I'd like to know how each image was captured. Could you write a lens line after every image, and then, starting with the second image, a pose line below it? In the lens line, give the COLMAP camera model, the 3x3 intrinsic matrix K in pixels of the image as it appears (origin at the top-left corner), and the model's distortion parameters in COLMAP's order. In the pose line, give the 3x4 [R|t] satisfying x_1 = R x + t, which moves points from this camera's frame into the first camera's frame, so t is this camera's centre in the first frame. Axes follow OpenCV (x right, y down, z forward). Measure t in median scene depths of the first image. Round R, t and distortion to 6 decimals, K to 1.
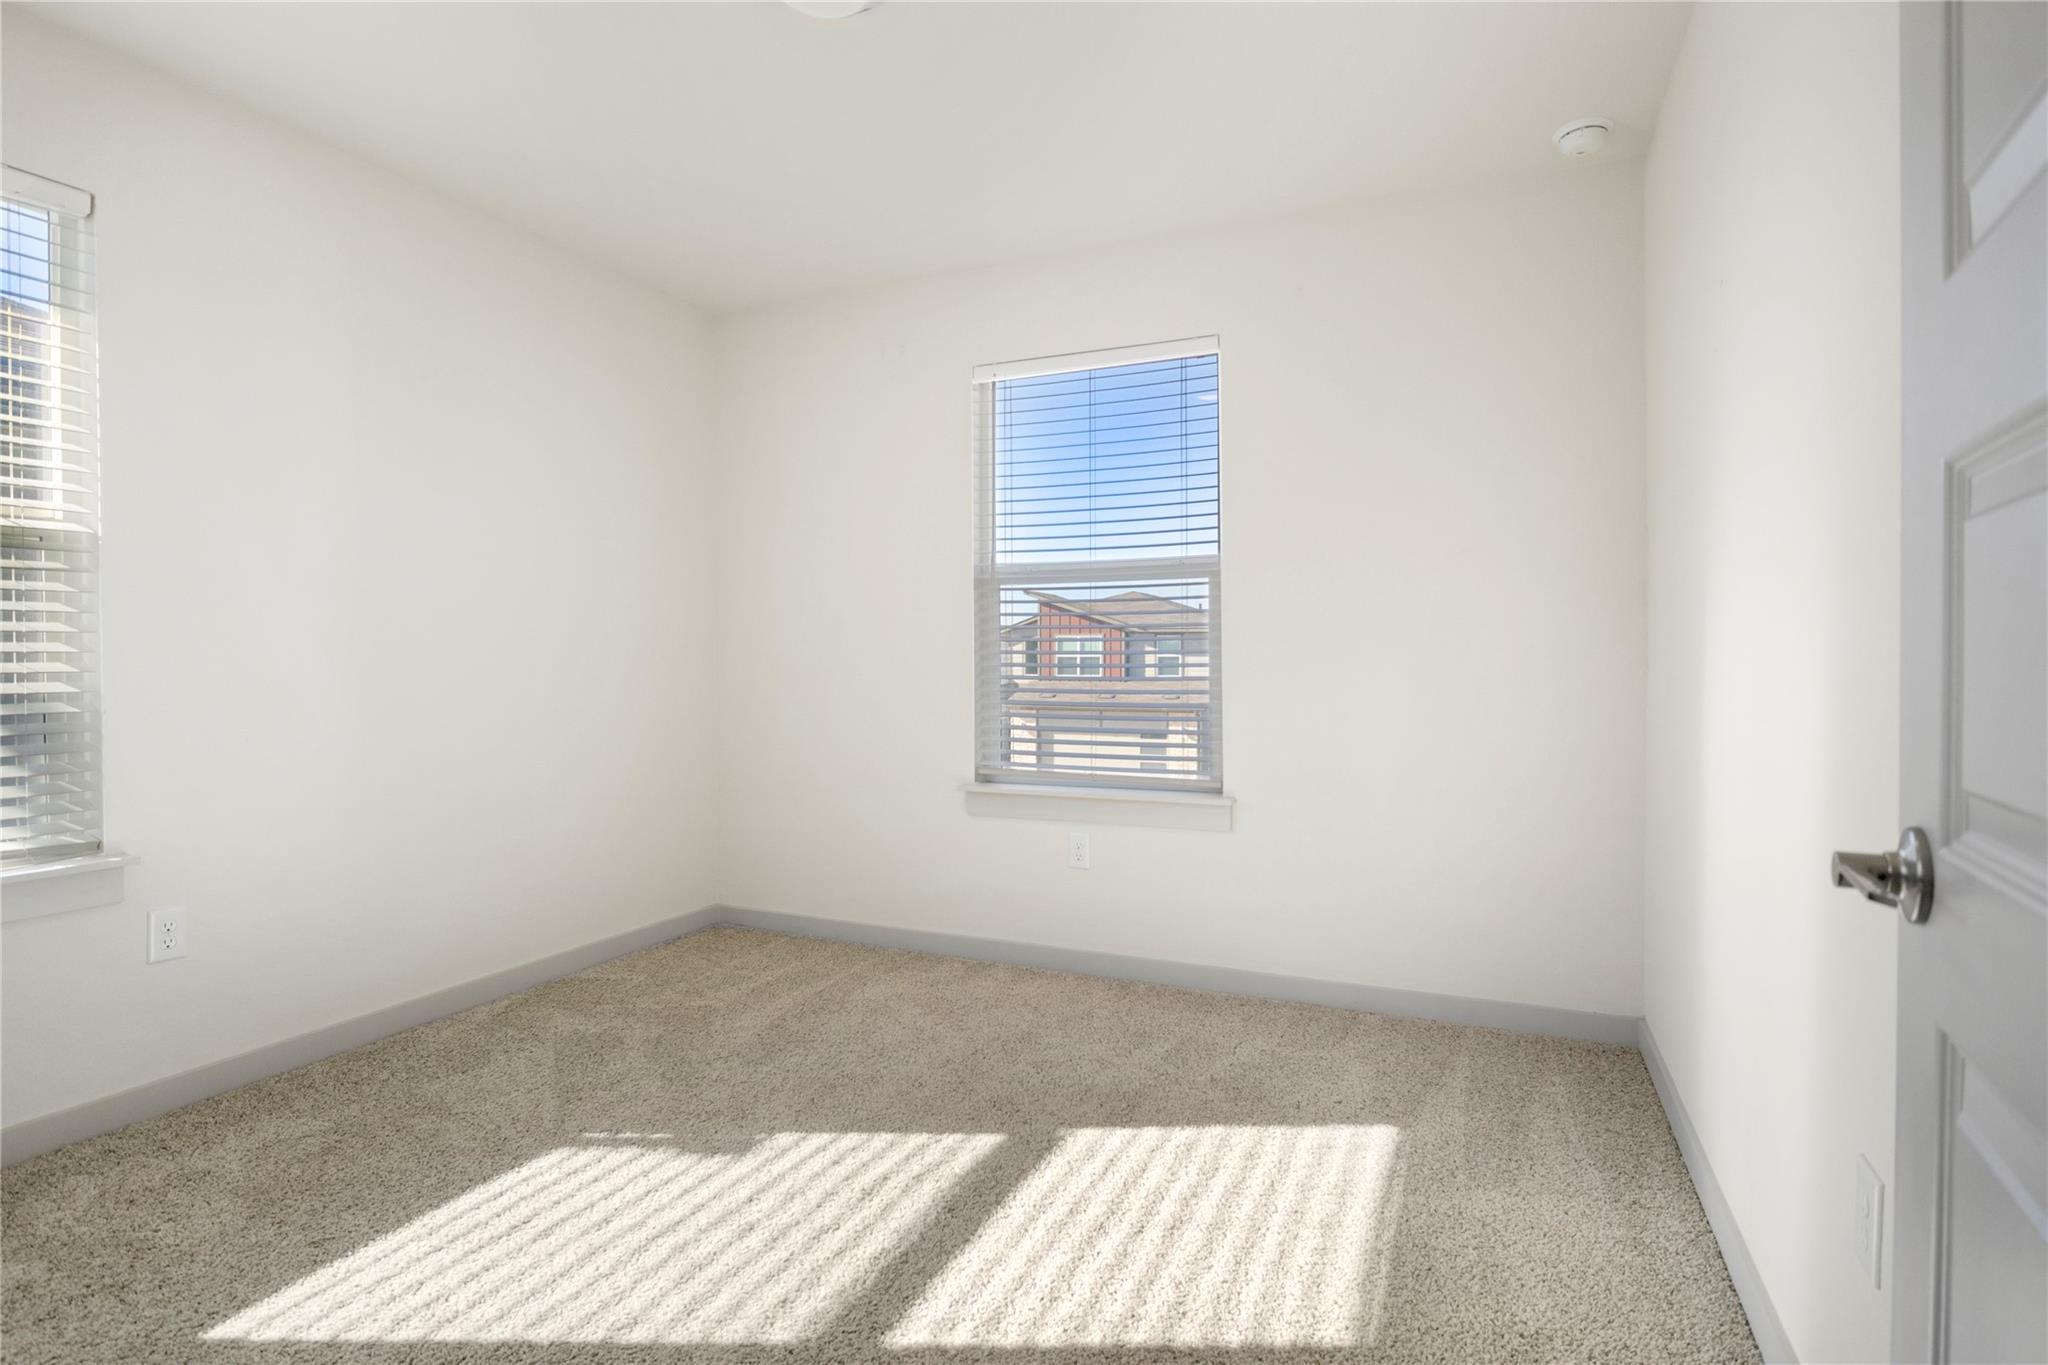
lens RADIAL K [[1041.1, 0, 1018.1], [0, 1041.1, 675.3], [0, 0, 1]] dist [-0.003119, -0.000105]
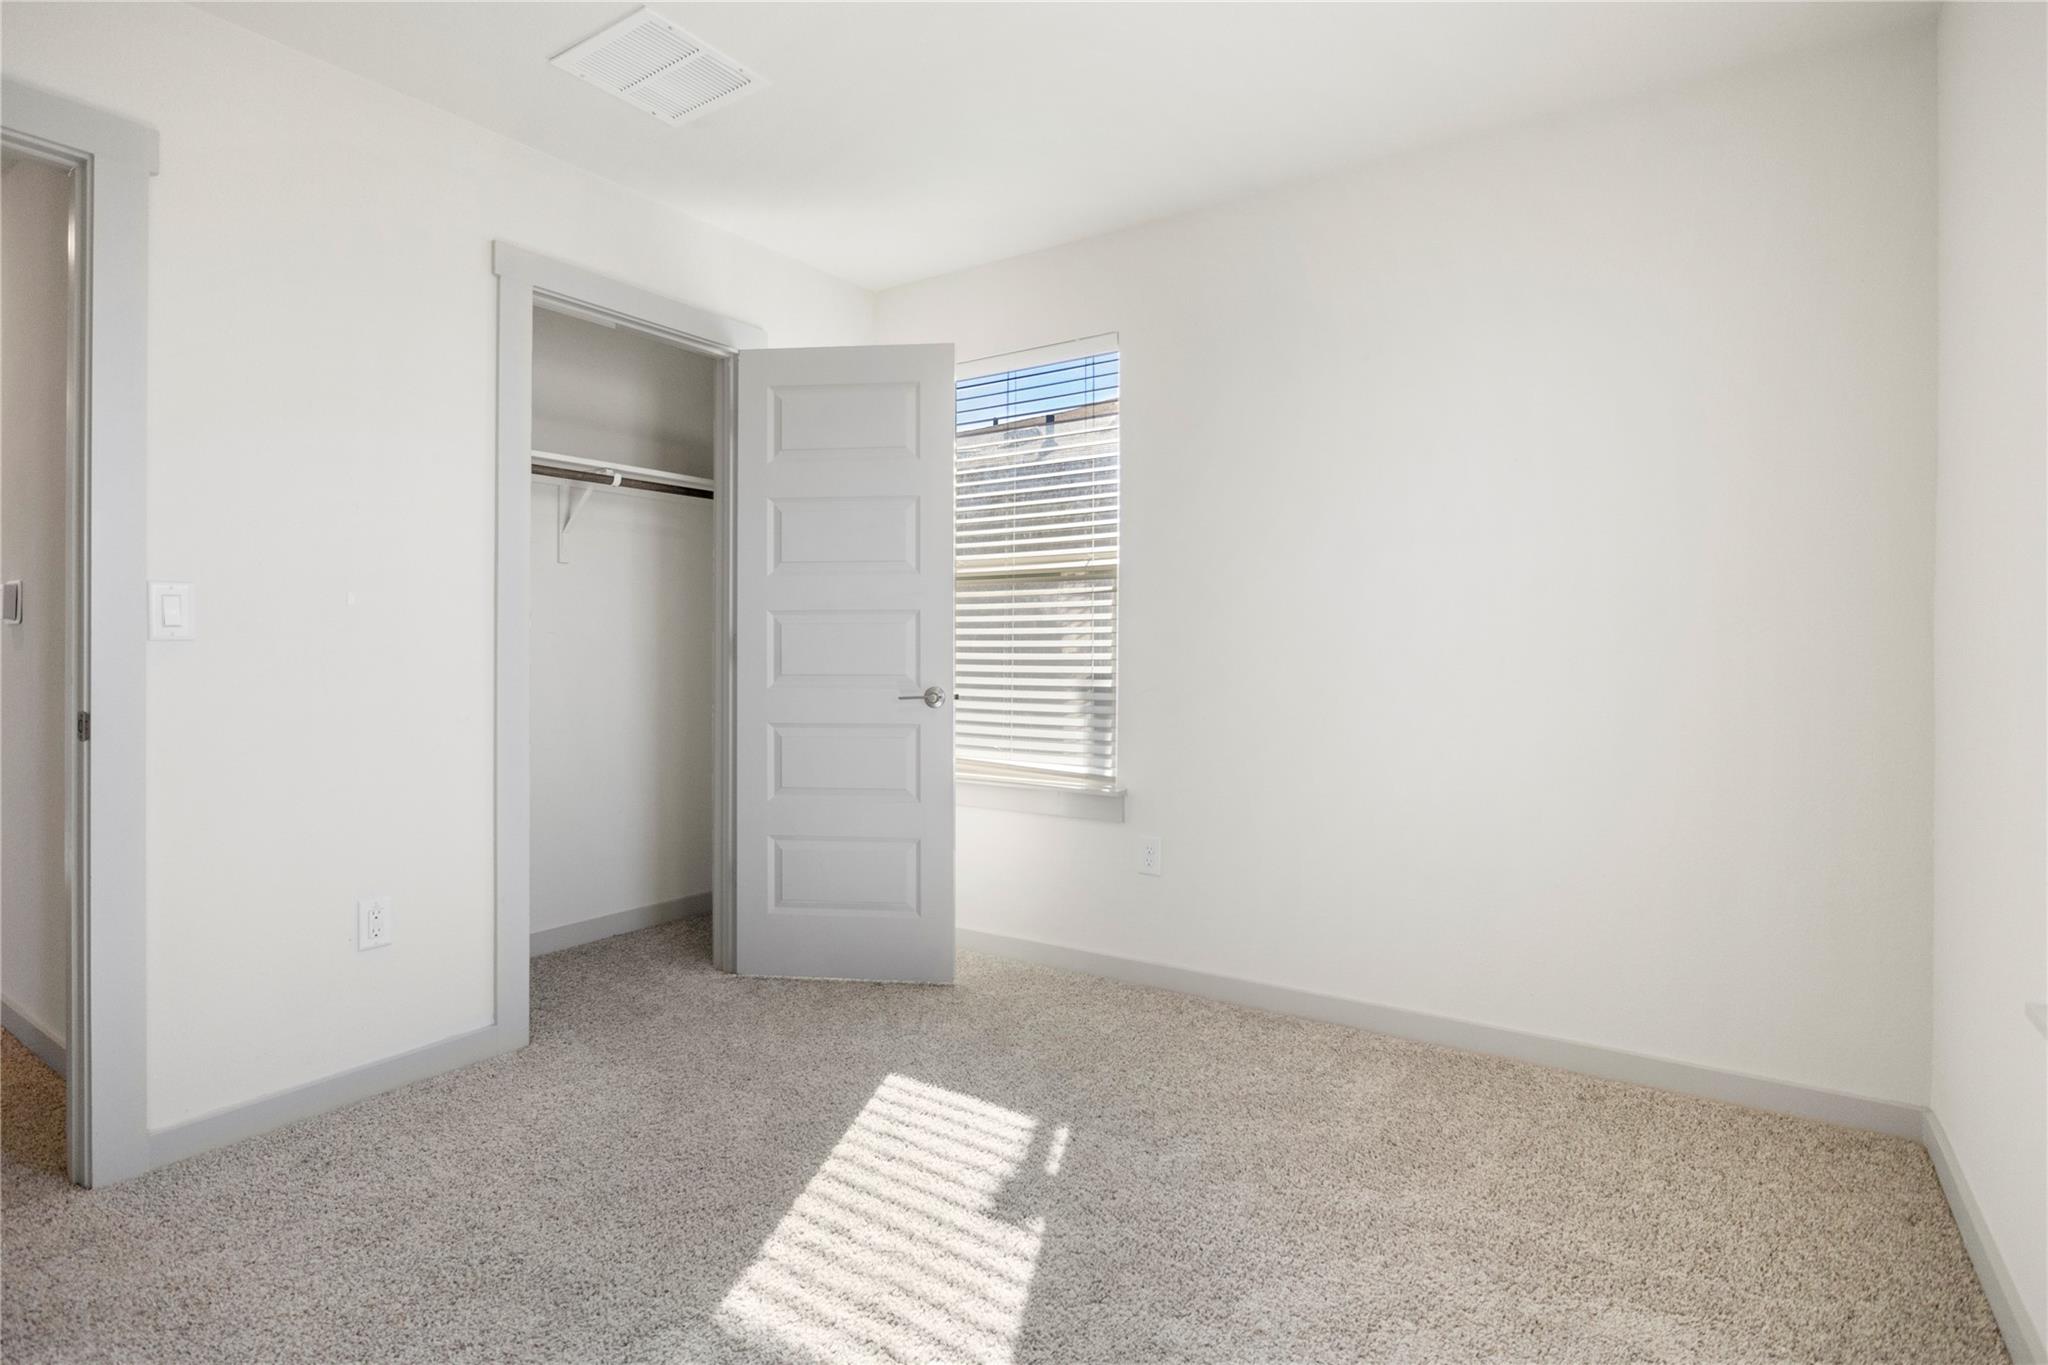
lens RADIAL K [[1041.1, 0, 1015.0], [0, 1041.1, 676.2], [0, 0, 1]] dist [-0.003119, -0.000105]
pose [[-0.183205, 0.029156, -0.982642, 0.586226], [-0.014863, 0.999364, 0.032423, -0.026675], [0.982962, 0.020545, -0.182655, 1.172109]]
